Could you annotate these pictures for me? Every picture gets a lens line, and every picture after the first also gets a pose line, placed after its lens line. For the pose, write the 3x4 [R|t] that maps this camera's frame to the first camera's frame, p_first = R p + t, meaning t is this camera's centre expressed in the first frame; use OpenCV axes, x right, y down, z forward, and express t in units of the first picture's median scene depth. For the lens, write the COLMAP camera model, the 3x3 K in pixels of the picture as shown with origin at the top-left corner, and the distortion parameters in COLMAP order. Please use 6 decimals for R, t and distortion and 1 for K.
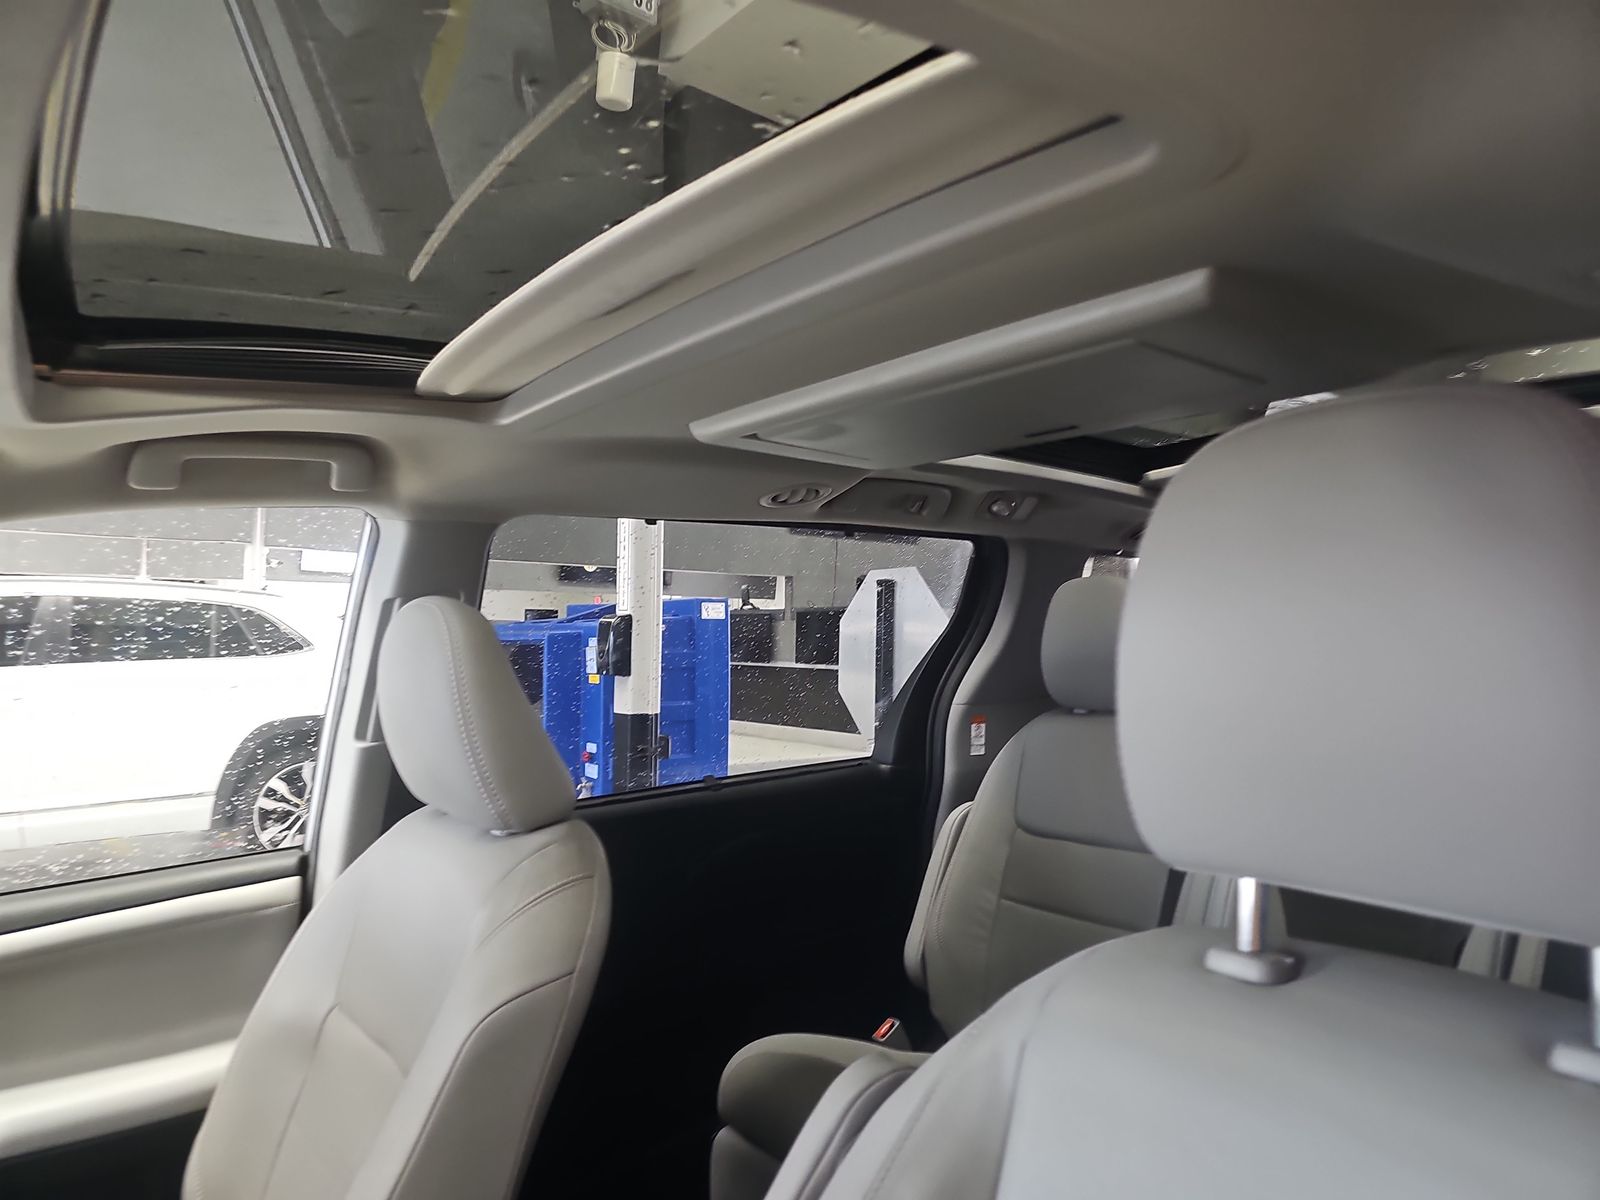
lens RADIAL K [[1053.7, 0, 800.0], [0, 1053.7, 600.0], [0, 0, 1]] dist [-0.003817, -0.002030]
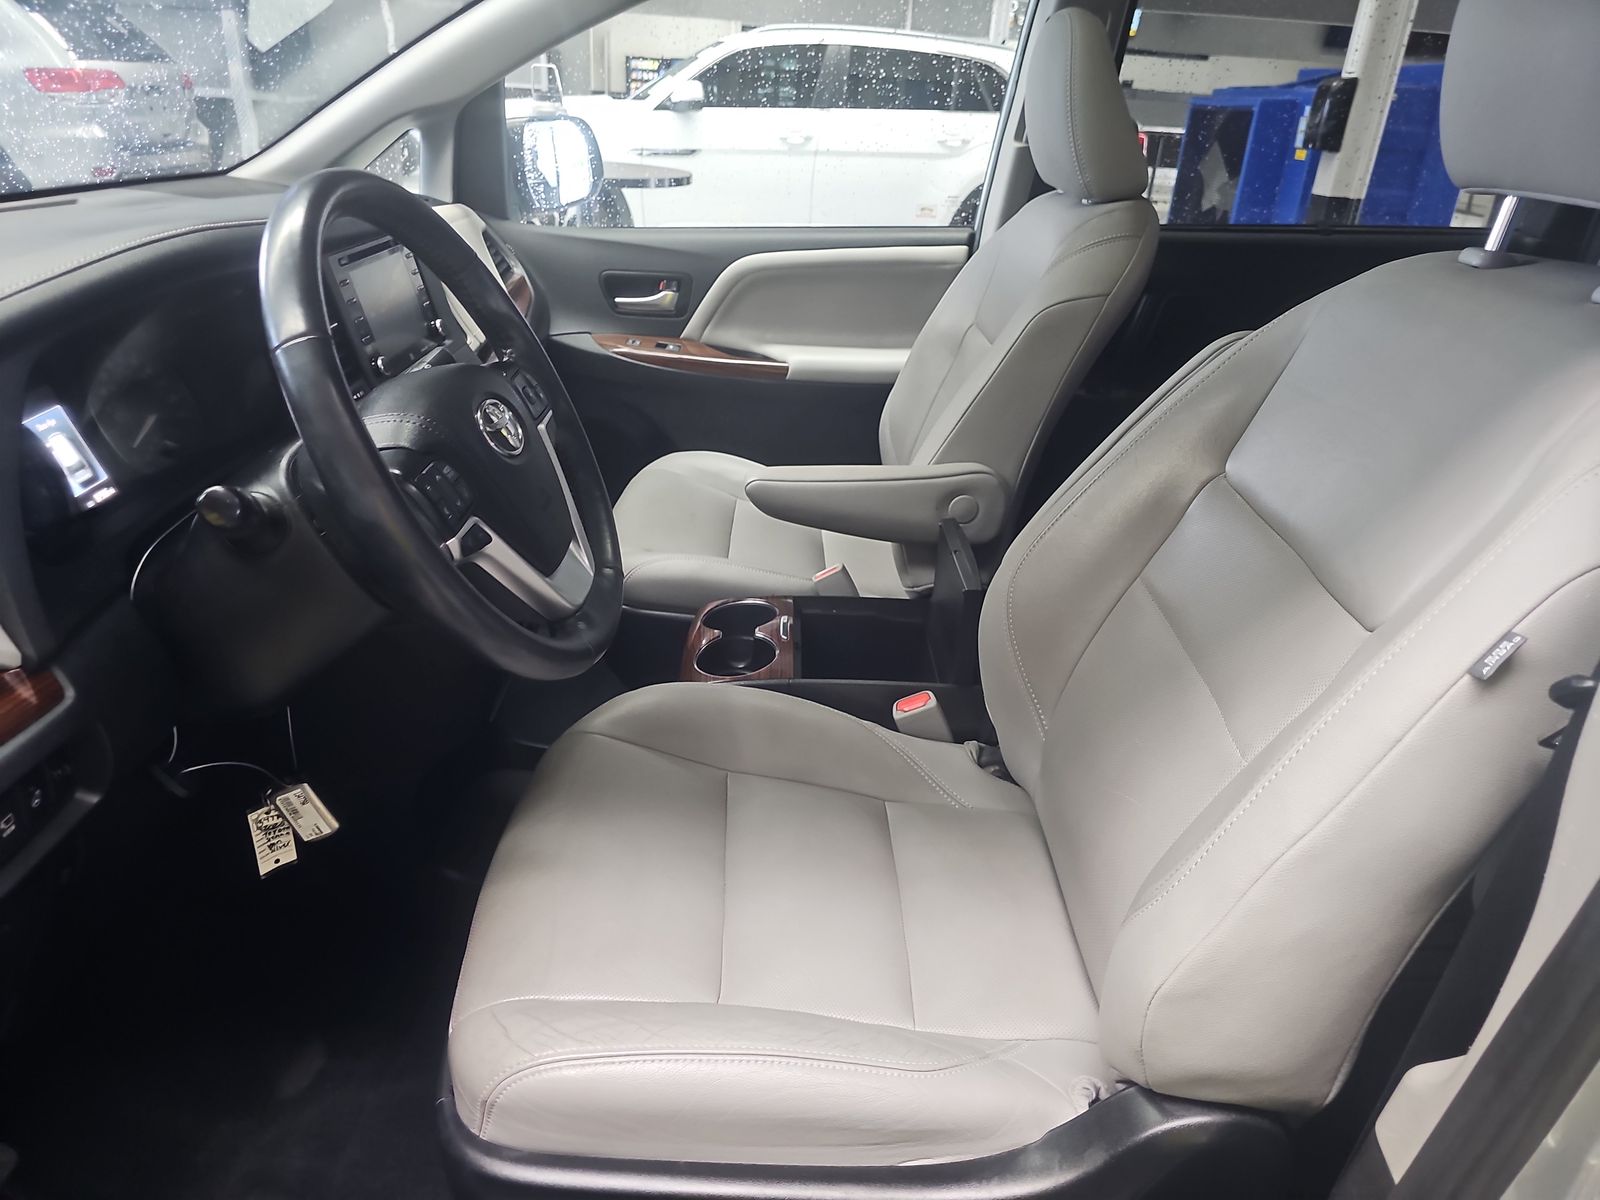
lens RADIAL K [[1053.7, 0, 800.0], [0, 1053.7, 600.0], [0, 0, 1]] dist [-0.003817, -0.002030]
pose [[0.797445, 0.300057, -0.523496, 0.062467], [-0.033227, 0.888109, 0.458430, 0.013775], [0.602476, -0.348179, 0.718188, -0.085014]]
